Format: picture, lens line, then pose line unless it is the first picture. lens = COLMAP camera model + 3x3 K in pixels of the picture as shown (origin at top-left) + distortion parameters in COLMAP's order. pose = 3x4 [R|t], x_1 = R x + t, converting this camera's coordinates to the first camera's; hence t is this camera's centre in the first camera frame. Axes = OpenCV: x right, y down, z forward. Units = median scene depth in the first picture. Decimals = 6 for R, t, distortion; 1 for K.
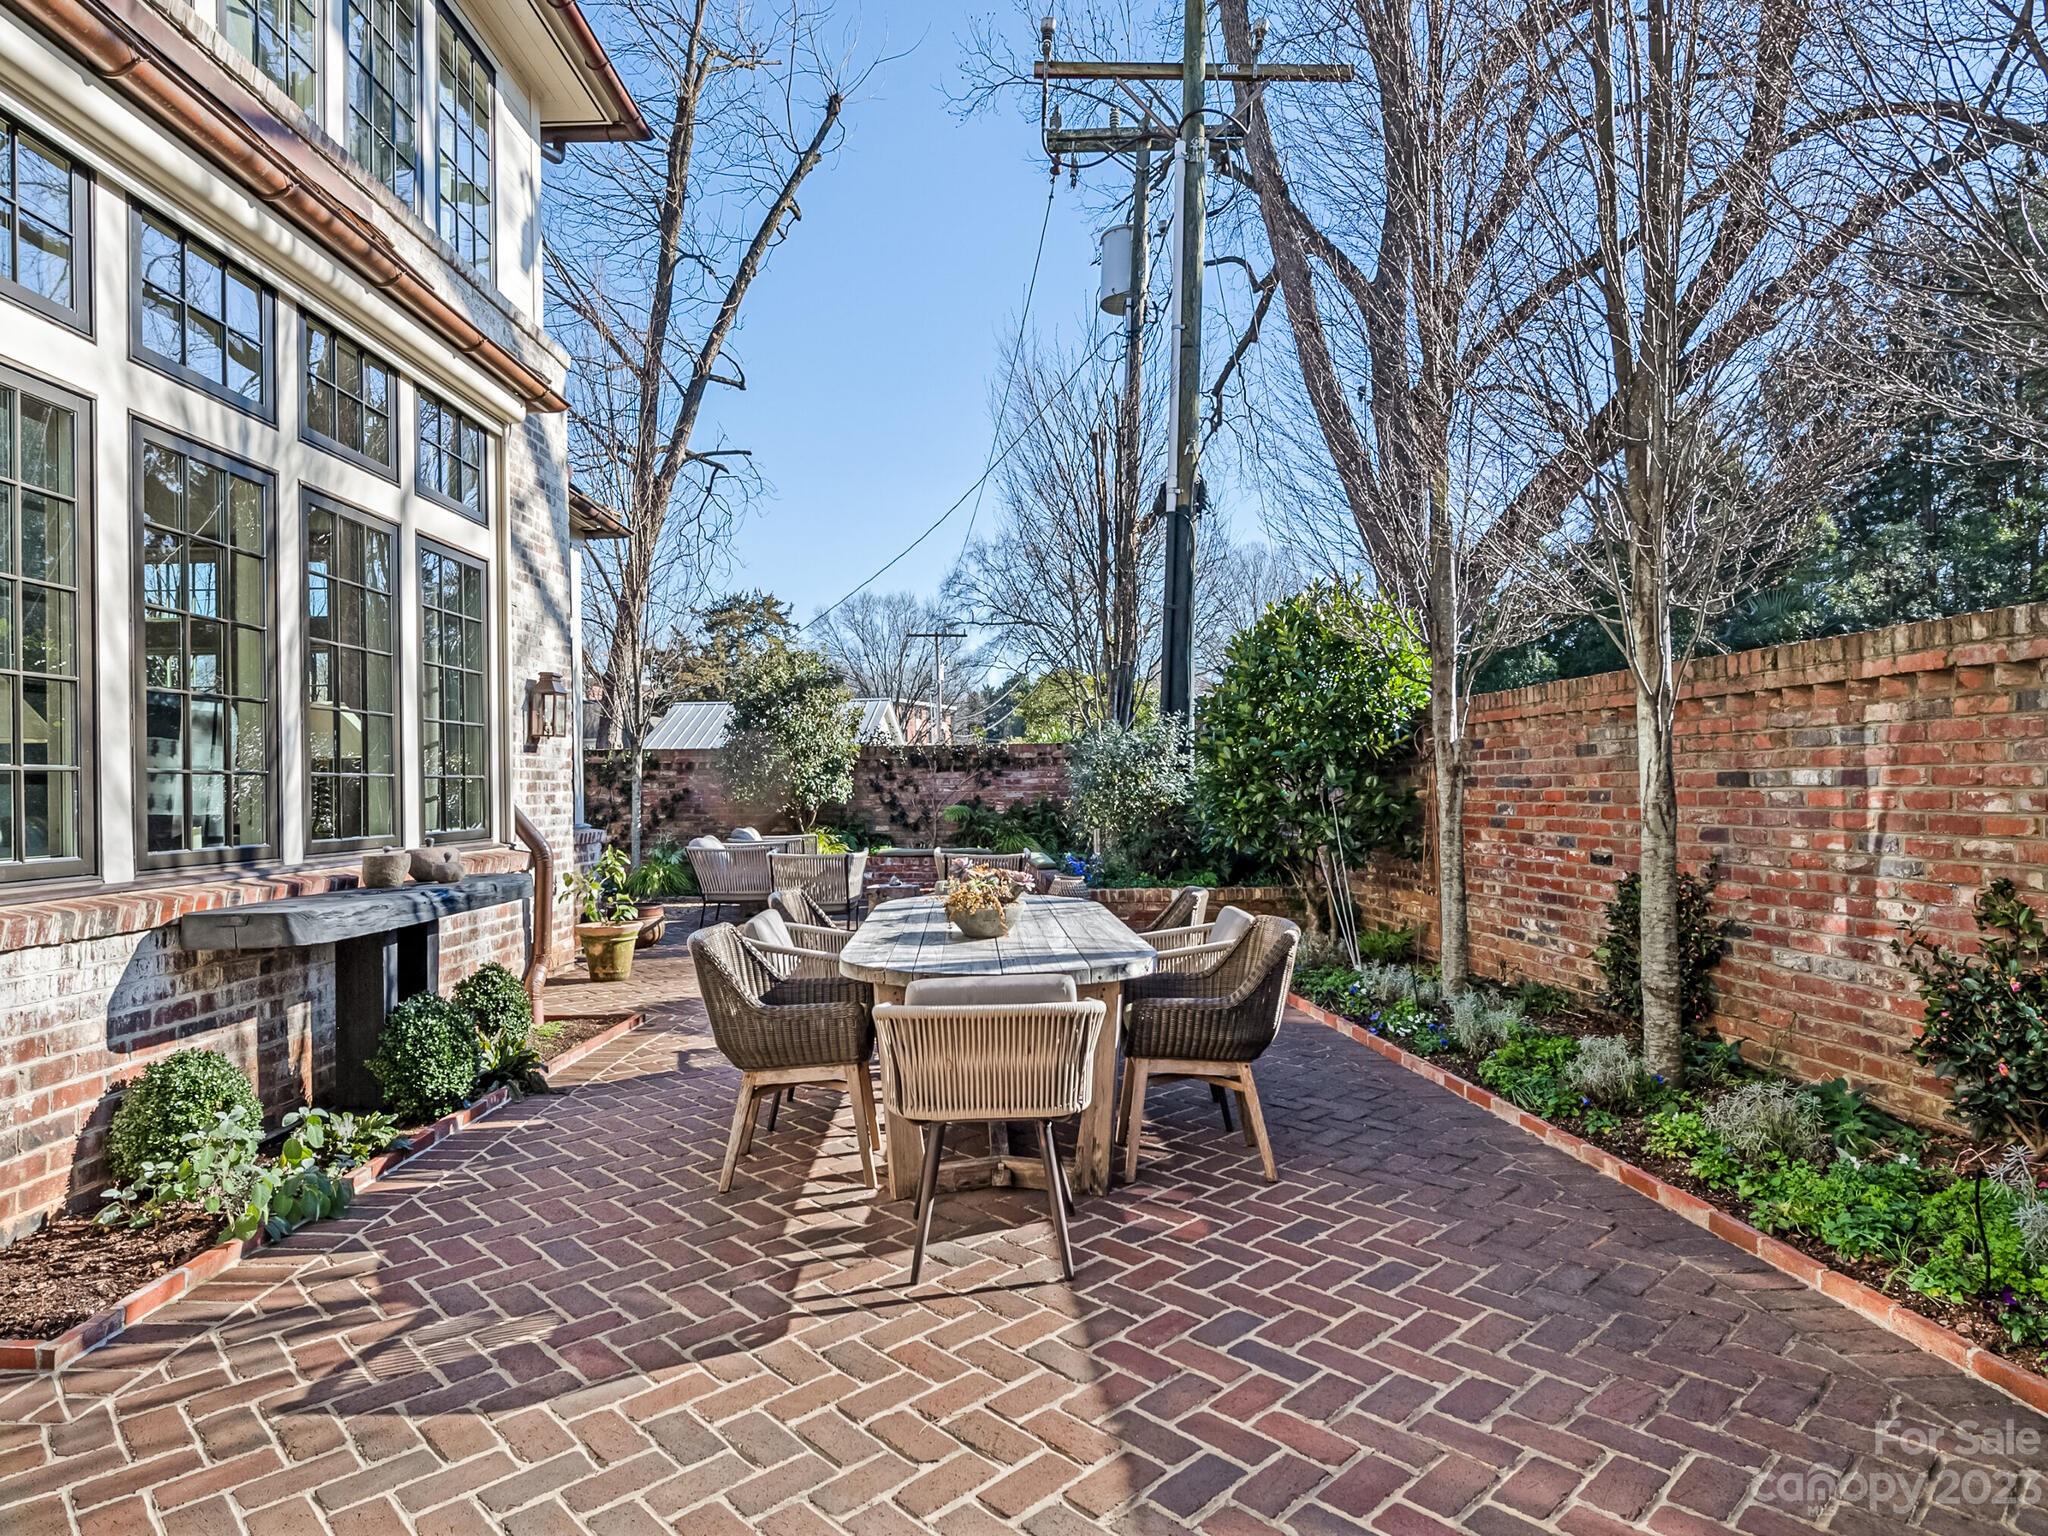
lens RADIAL K [[1258.2, 0, 1024.0], [0, 1258.2, 768.0], [0, 0, 1]] dist [0.005047, 0.000280]
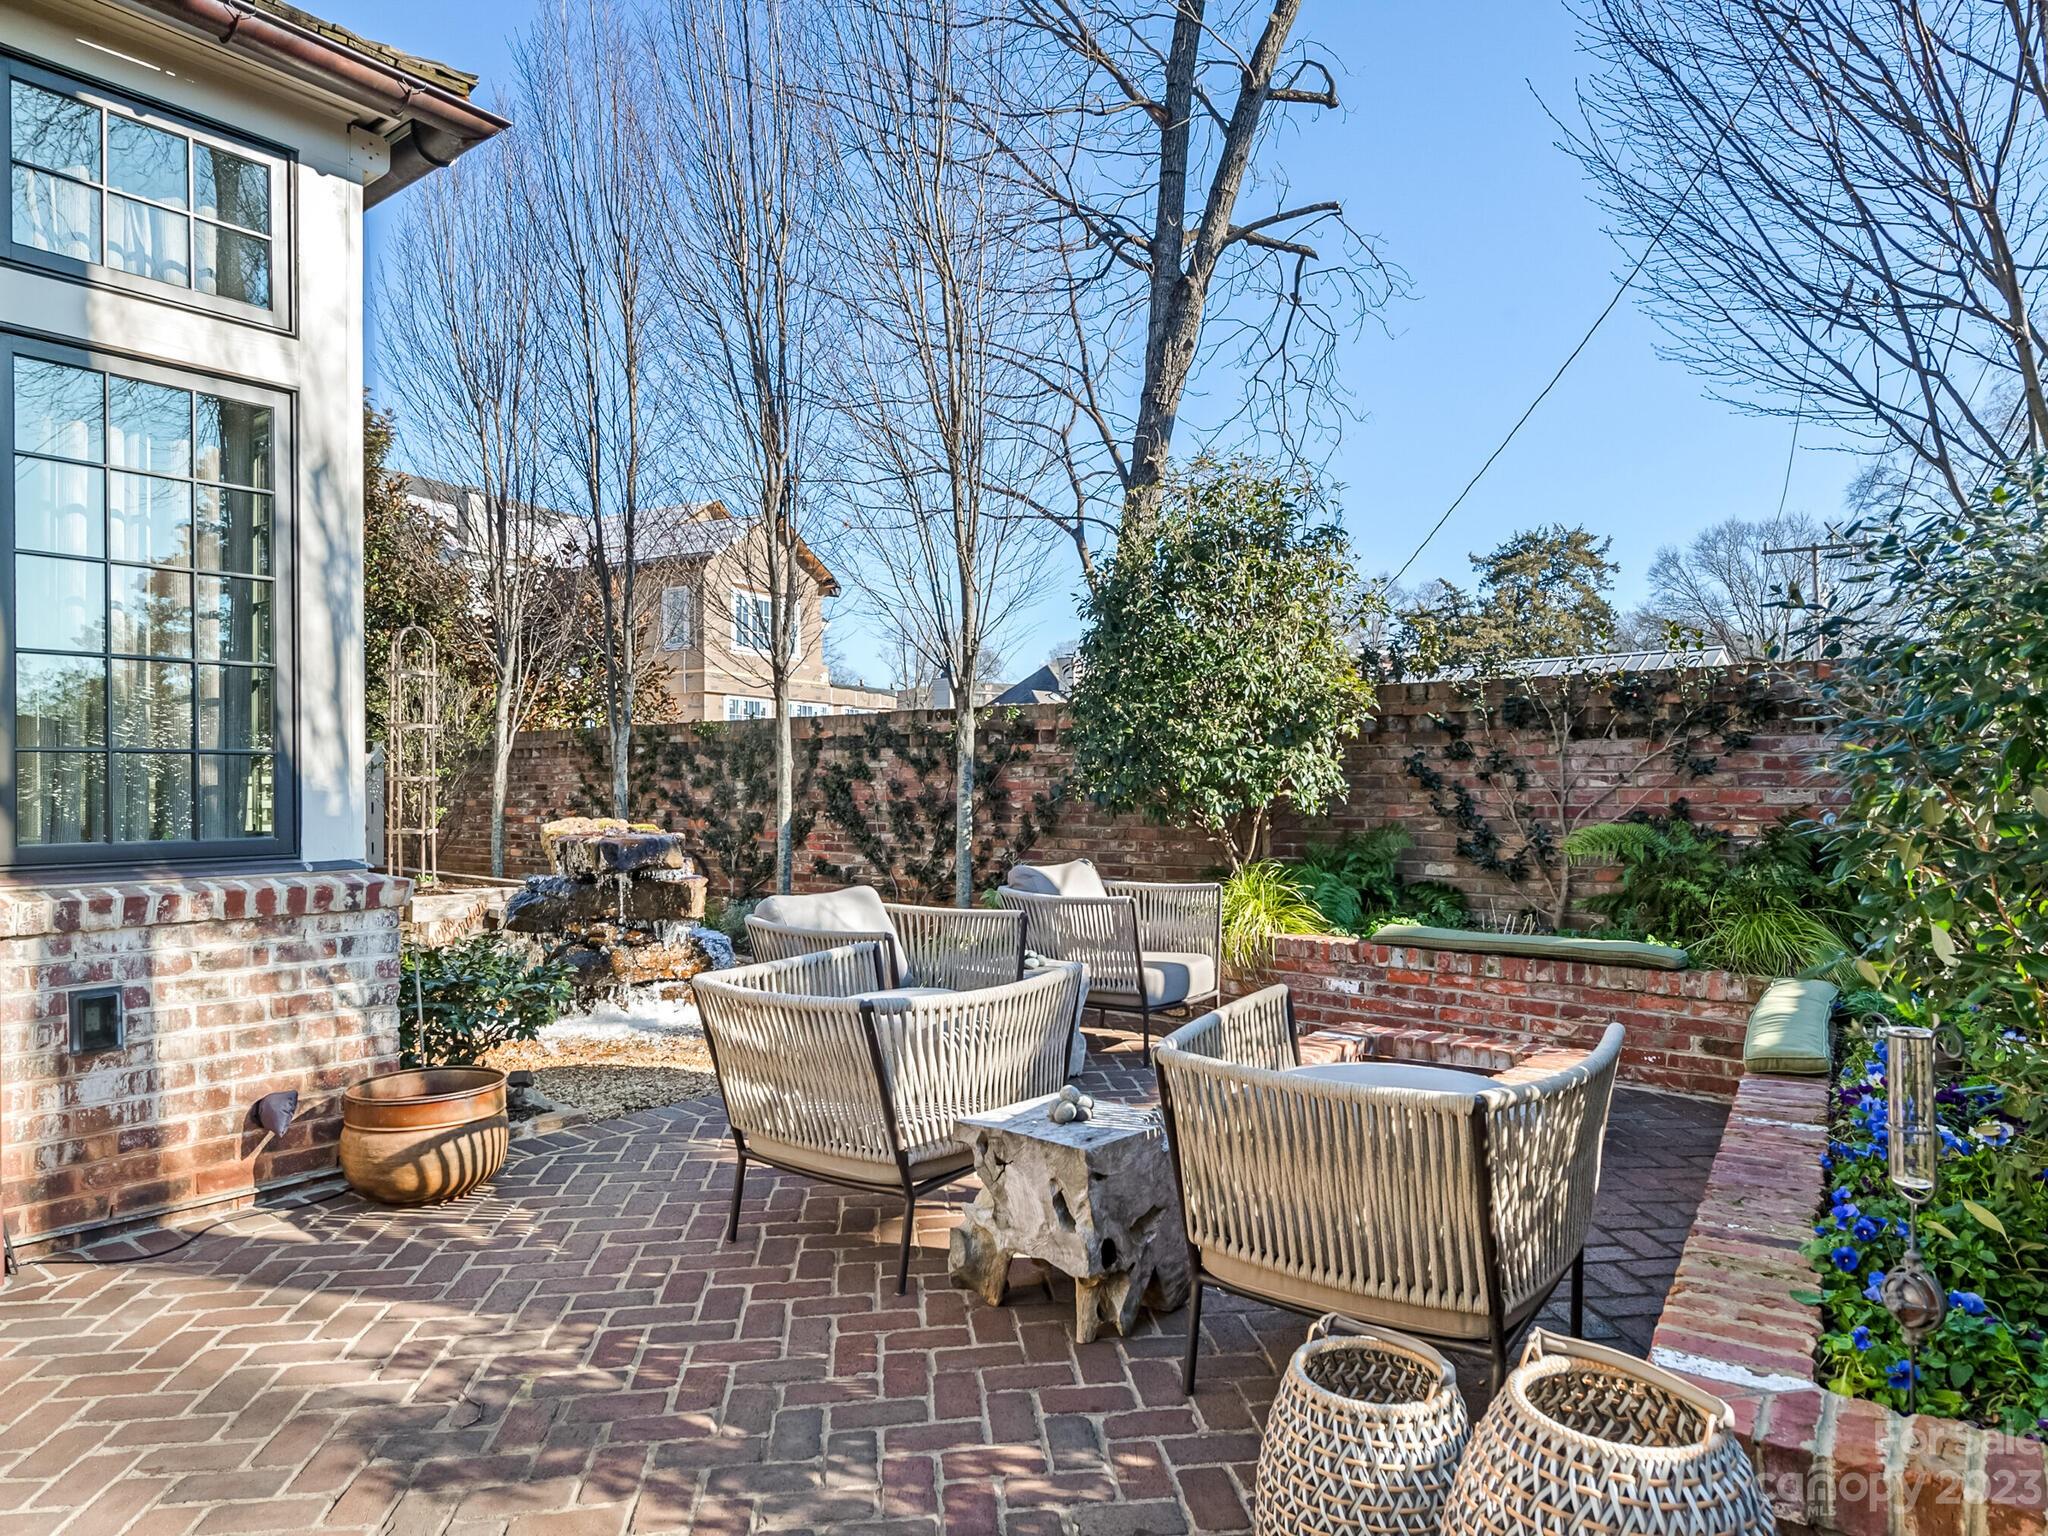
lens RADIAL K [[1258.2, 0, 1024.0], [0, 1258.2, 768.0], [0, 0, 1]] dist [0.005047, 0.000280]
pose [[0.779378, 0.007253, -0.626511, 0.038992], [-0.003638, 0.999969, 0.007051, 0.008185], [0.626543, -0.003216, 0.779380, 0.456061]]
